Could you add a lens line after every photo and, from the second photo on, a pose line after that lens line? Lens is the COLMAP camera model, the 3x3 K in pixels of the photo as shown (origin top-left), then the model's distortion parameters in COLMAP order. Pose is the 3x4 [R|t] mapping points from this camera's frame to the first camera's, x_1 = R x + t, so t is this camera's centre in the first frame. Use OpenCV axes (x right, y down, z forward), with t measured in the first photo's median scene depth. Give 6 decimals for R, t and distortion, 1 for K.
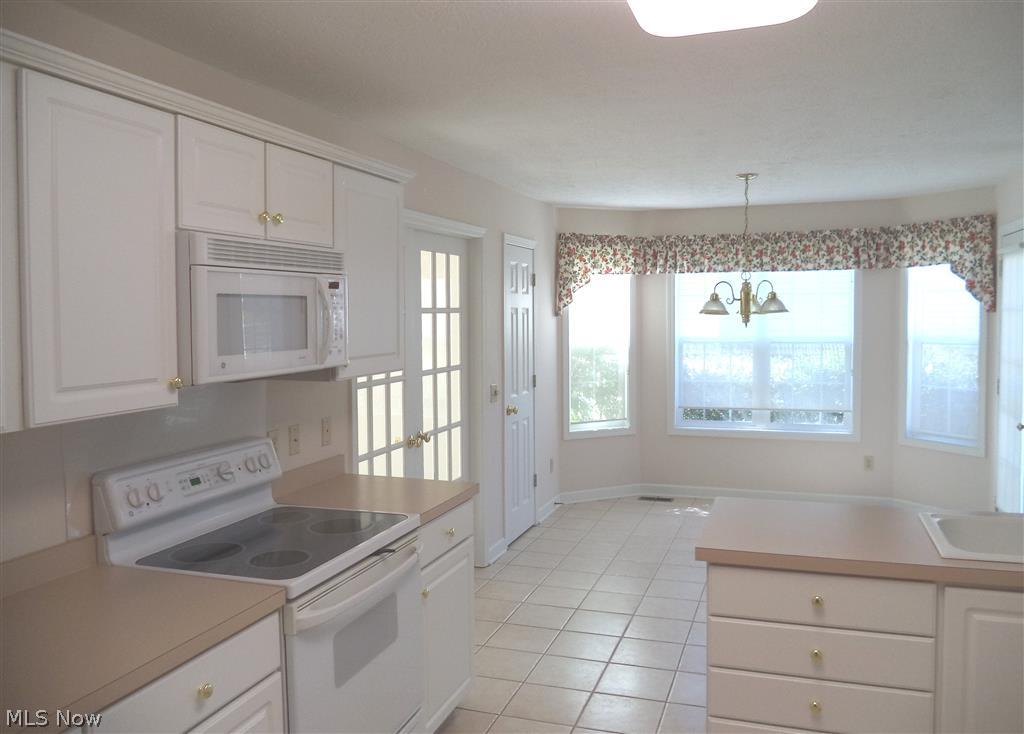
lens RADIAL K [[818.7, 0, 513.7], [0, 818.7, 352.0], [0, 0, 1]] dist [0.002942, -0.000498]
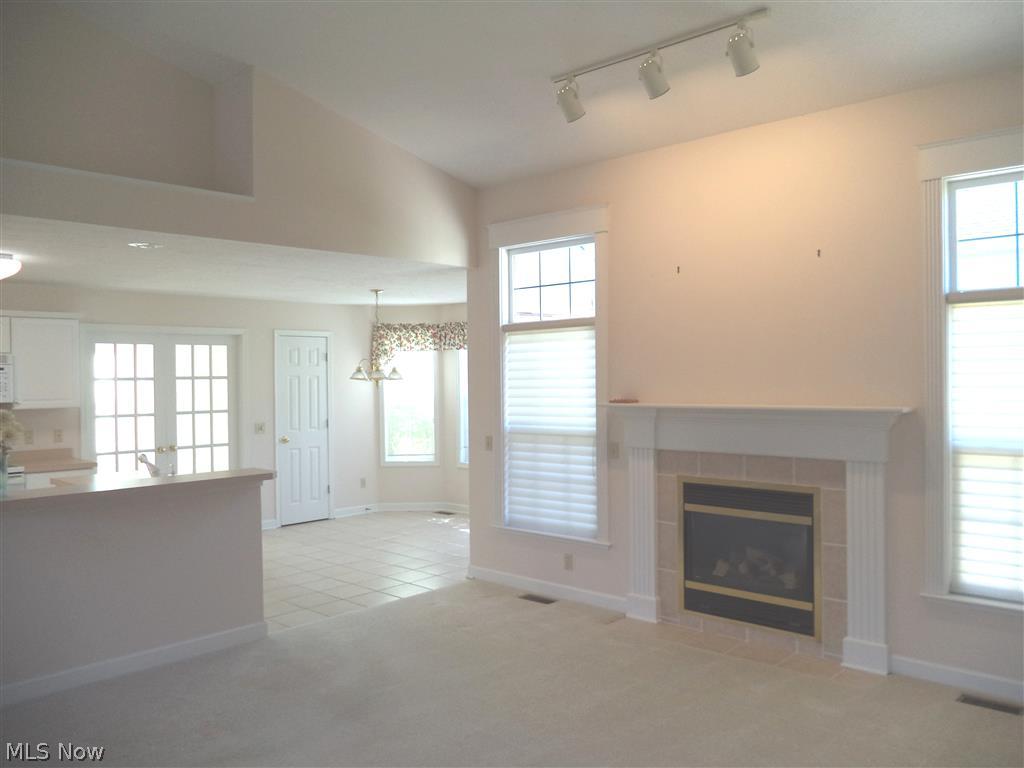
lens RADIAL K [[840.6, 0, 512.0], [0, 840.6, 384.0], [0, 0, 1]] dist [-0.000735, 0.002407]
pose [[0.905546, 0.001045, -0.424248, 1.013091], [-0.016814, 0.999300, -0.033426, 0.009037], [0.423915, 0.037402, 0.904929, -0.276344]]
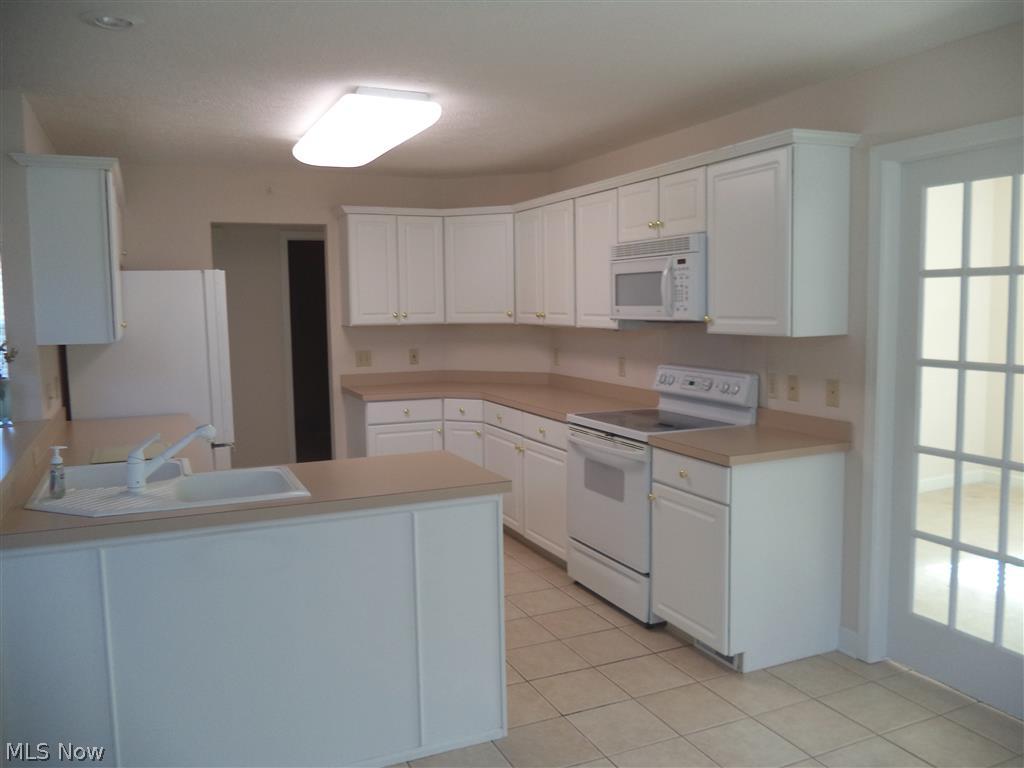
lens RADIAL K [[840.6, 0, 512.0], [0, 840.6, 384.0], [0, 0, 1]] dist [-0.000735, 0.002407]
pose [[-0.729224, 0.086295, -0.678812, 0.449813], [-0.011997, 0.990251, 0.138775, -0.032171], [0.684170, 0.109342, -0.721079, 0.852699]]
